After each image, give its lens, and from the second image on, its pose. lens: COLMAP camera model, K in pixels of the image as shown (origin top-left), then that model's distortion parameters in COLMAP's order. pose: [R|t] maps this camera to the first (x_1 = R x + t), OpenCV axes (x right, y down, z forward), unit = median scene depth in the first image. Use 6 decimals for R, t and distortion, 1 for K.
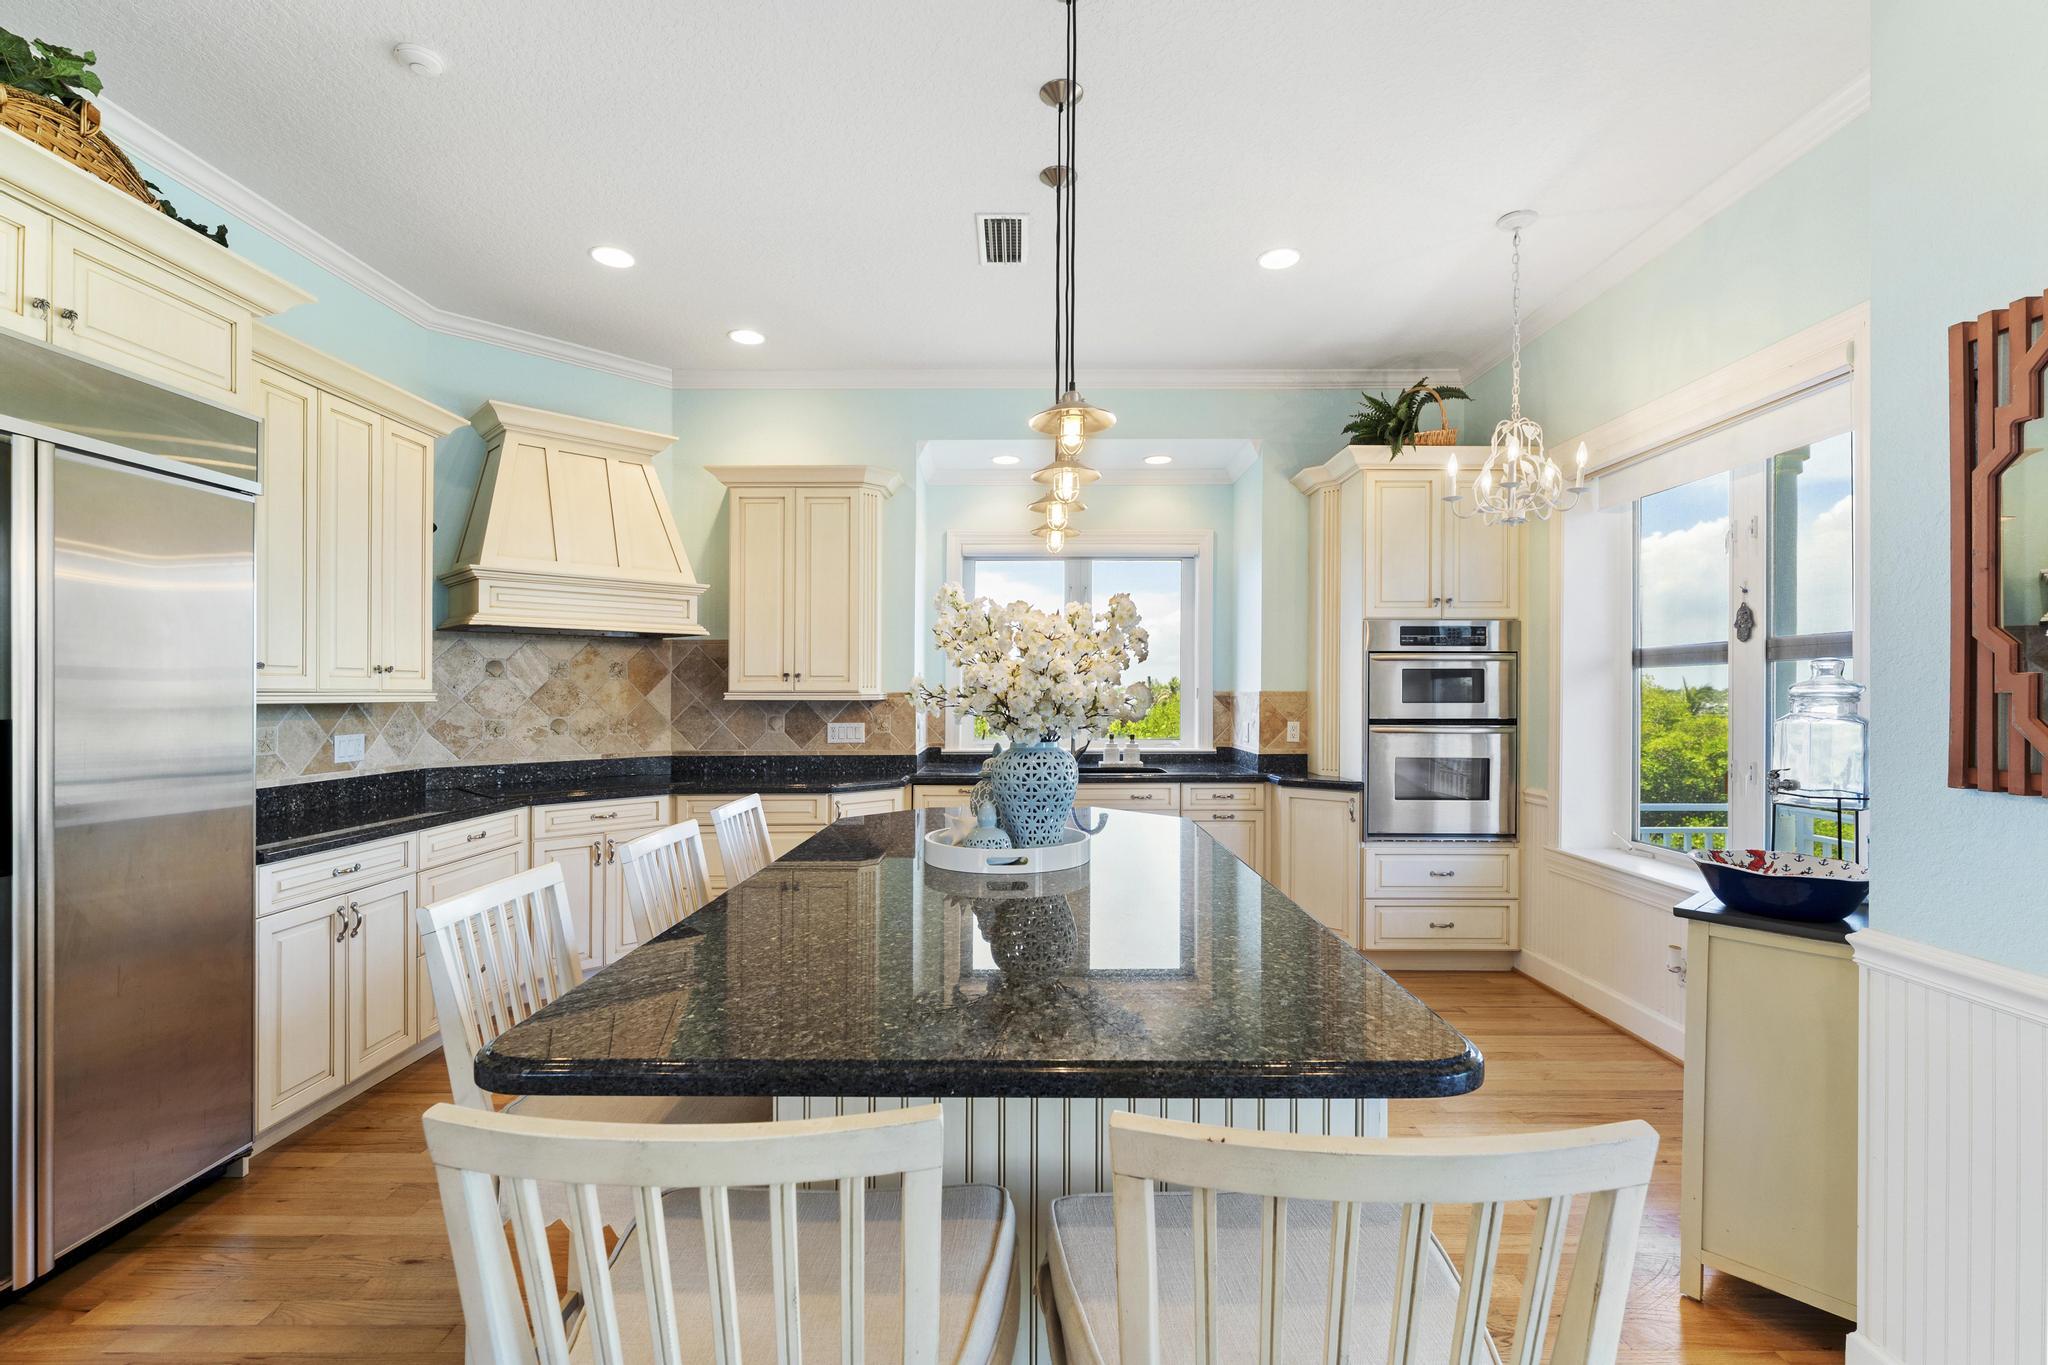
lens RADIAL K [[919.2, 0, 1024.0], [0, 919.2, 682.5], [0, 0, 1]] dist [0.000373, -0.000808]
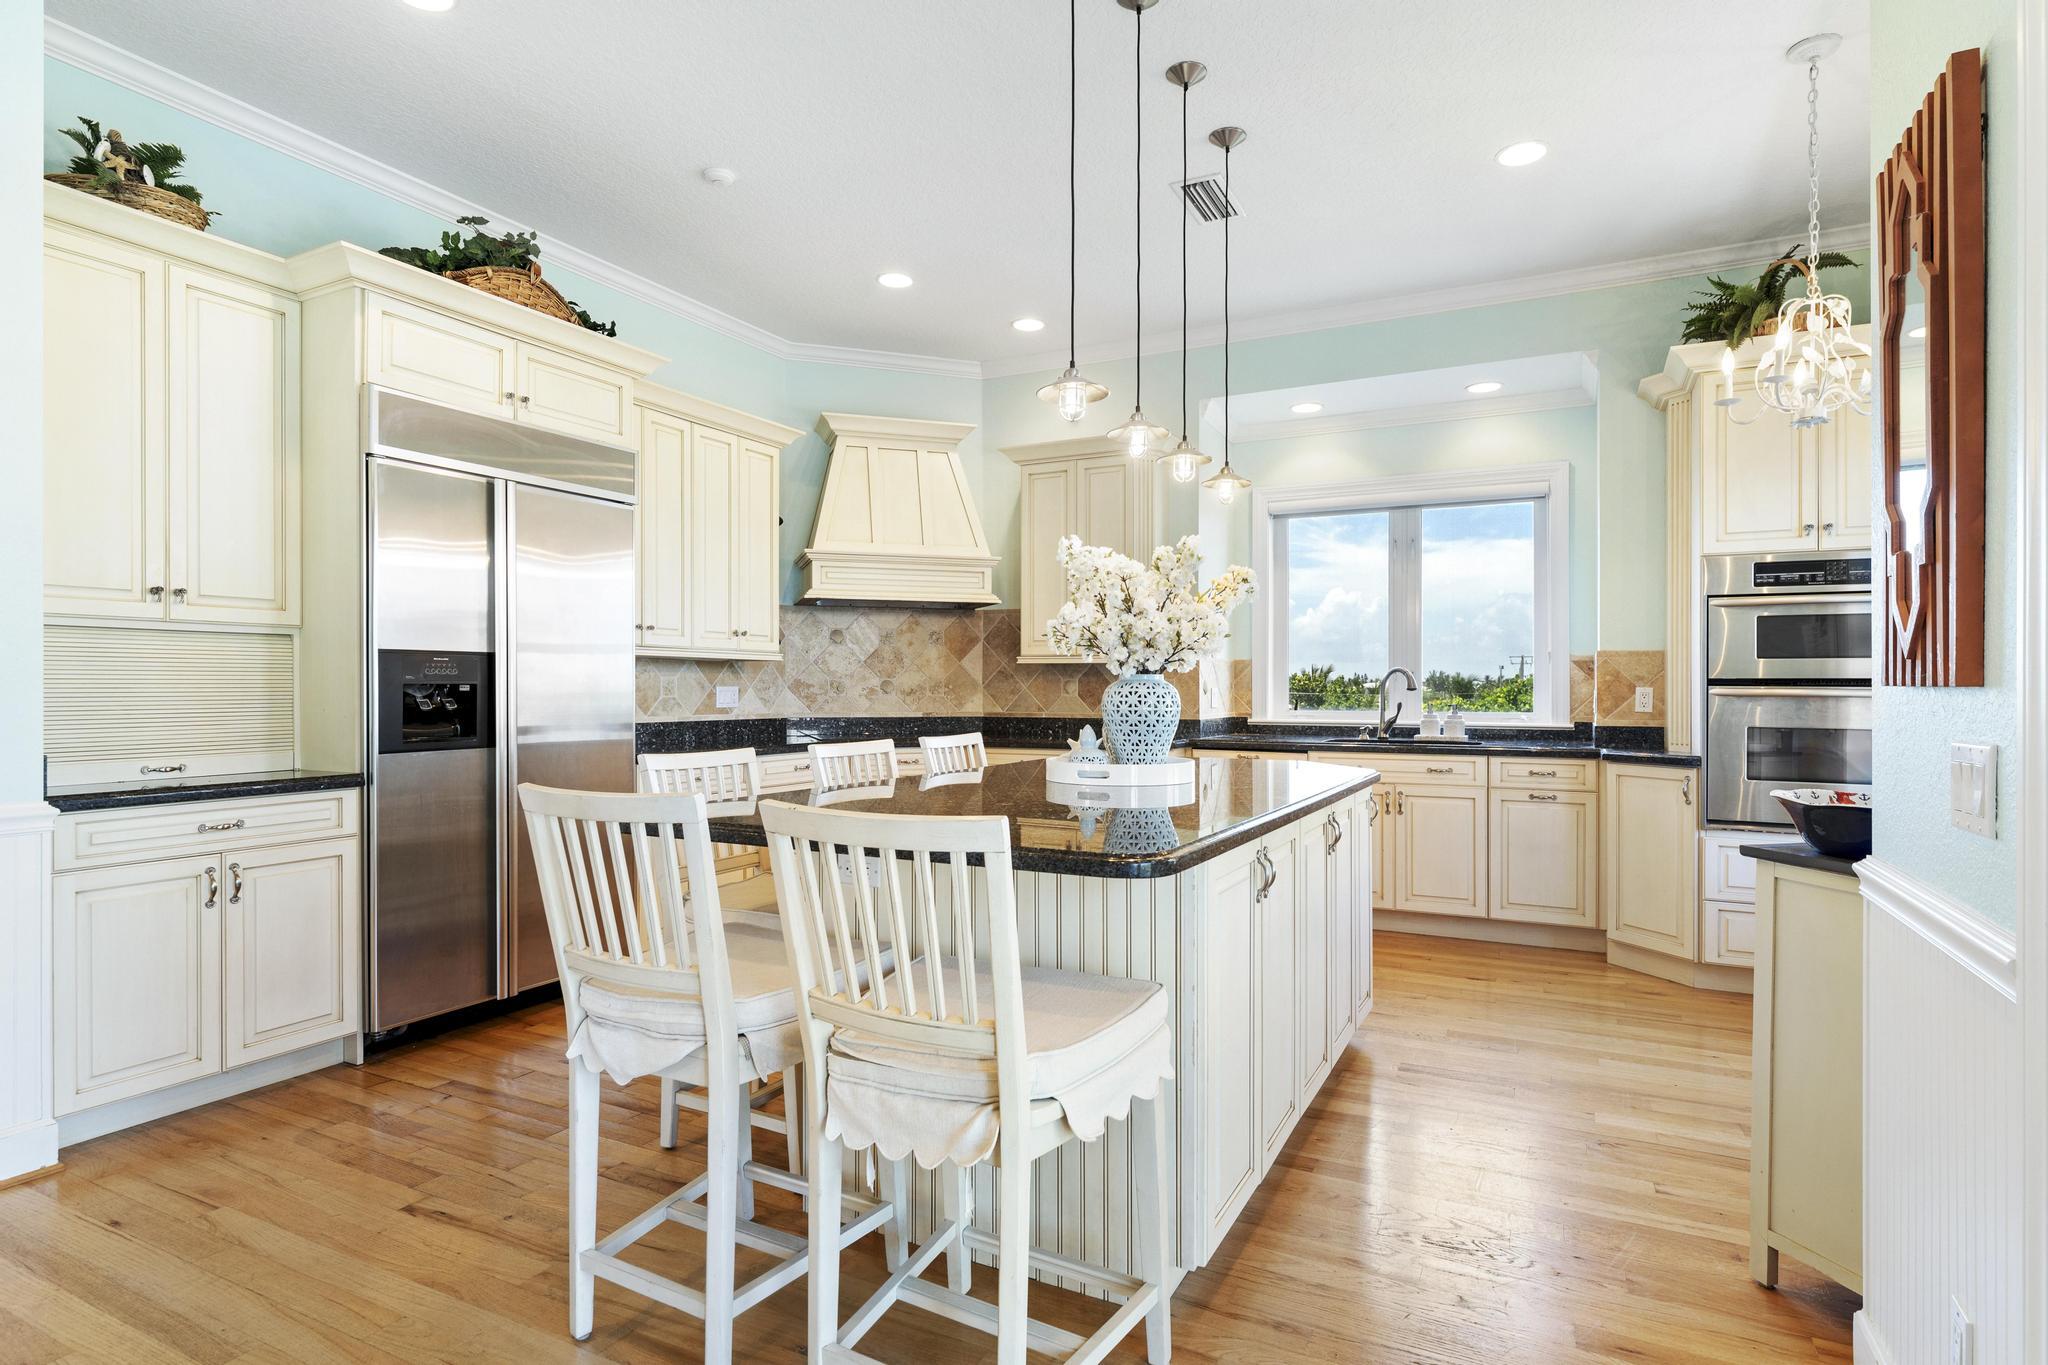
lens RADIAL K [[1067.5, 0, 1023.3], [0, 1067.5, 680.6], [0, 0, 1]] dist [0.001556, -0.000525]
pose [[0.889881, 0.000342, -0.456193, 0.266154], [0.000945, 0.999996, 0.002591, 0.038089], [0.456192, -0.002737, 0.889877, -0.117687]]
